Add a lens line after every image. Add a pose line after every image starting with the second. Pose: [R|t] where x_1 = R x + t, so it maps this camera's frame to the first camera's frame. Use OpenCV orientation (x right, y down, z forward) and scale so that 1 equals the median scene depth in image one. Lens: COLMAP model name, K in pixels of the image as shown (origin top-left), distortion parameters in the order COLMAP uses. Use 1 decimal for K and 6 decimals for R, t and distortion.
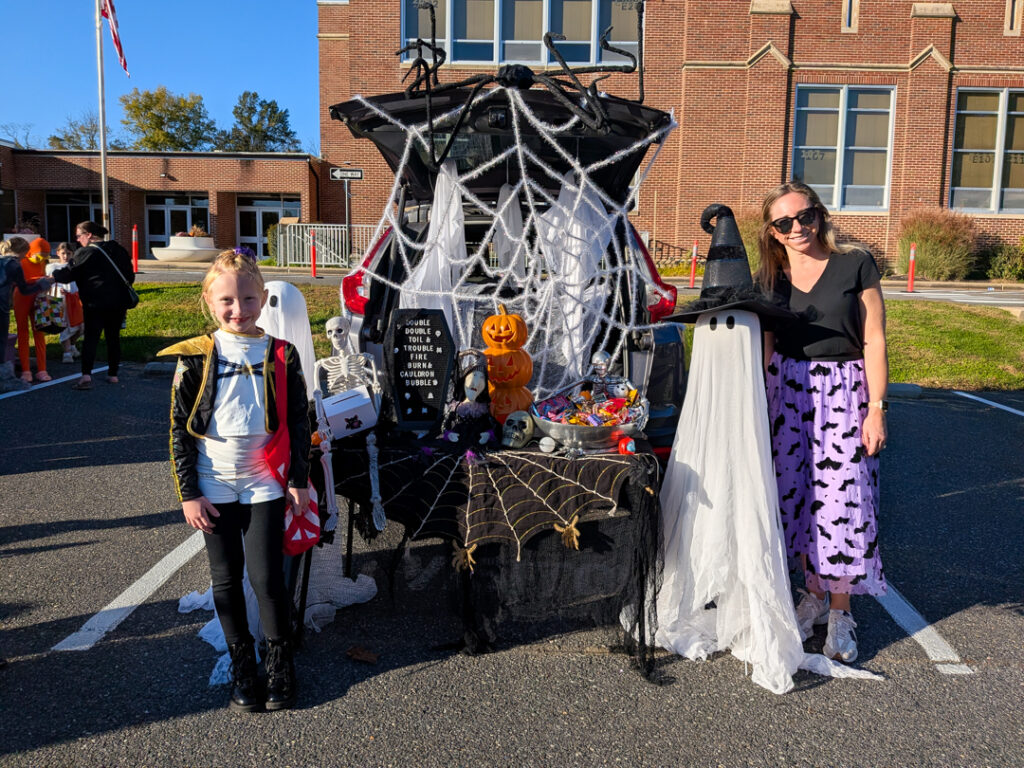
lens RADIAL K [[721.3, 0, 513.3], [0, 721.3, 357.8], [0, 0, 1]] dist [0.021170, -0.038064]
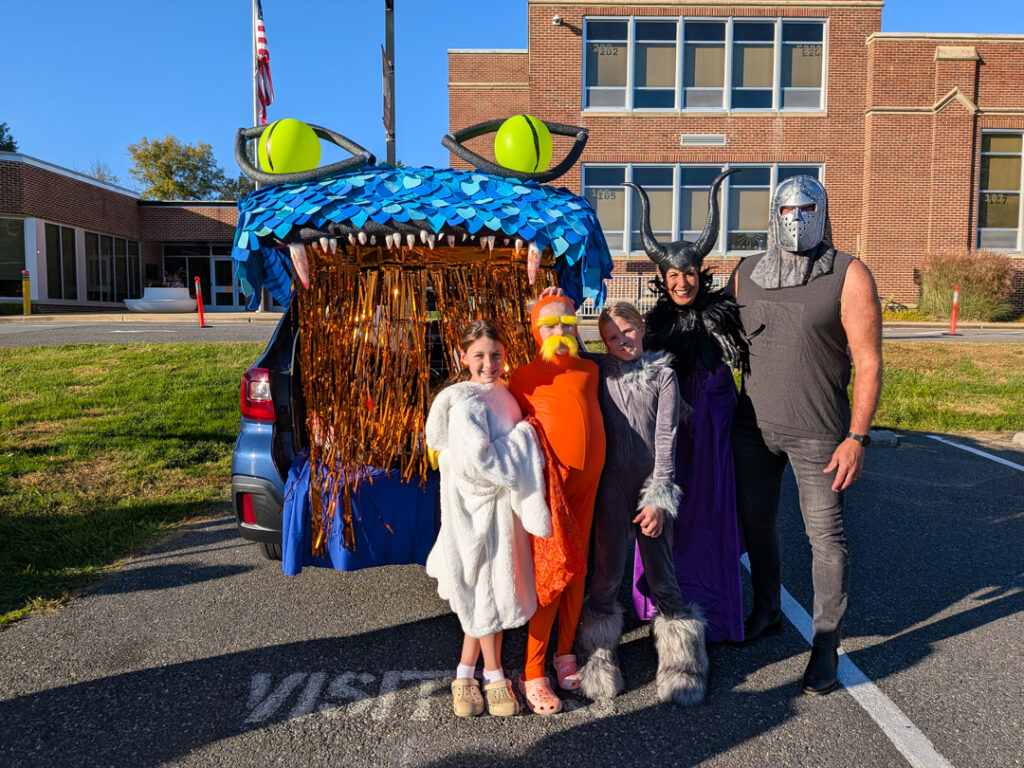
lens RADIAL K [[726.1, 0, 479.4], [0, 726.1, 385.4], [0, 0, 1]] dist [0.024486, -0.032318]
pose [[0.999703, -0.015173, 0.019096, -0.321005], [0.015634, 0.999585, -0.024189, -0.009856], [-0.018721, 0.024481, 0.999525, 0.013471]]
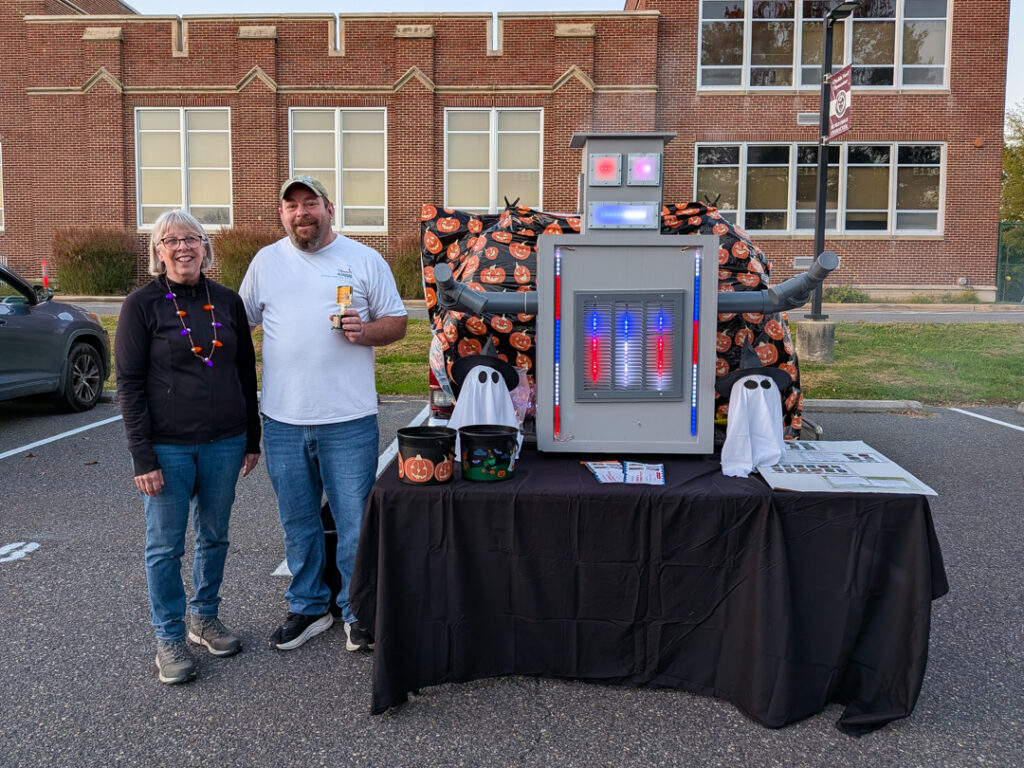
lens RADIAL K [[733.2, 0, 511.5], [0, 733.2, 360.2], [0, 0, 1]] dist [0.035851, -0.053787]
pose [[0.999582, -0.005578, -0.028363, 0.933448], [0.004603, 0.999400, -0.034327, 0.017216], [0.028538, 0.034182, 0.999008, -0.015302]]
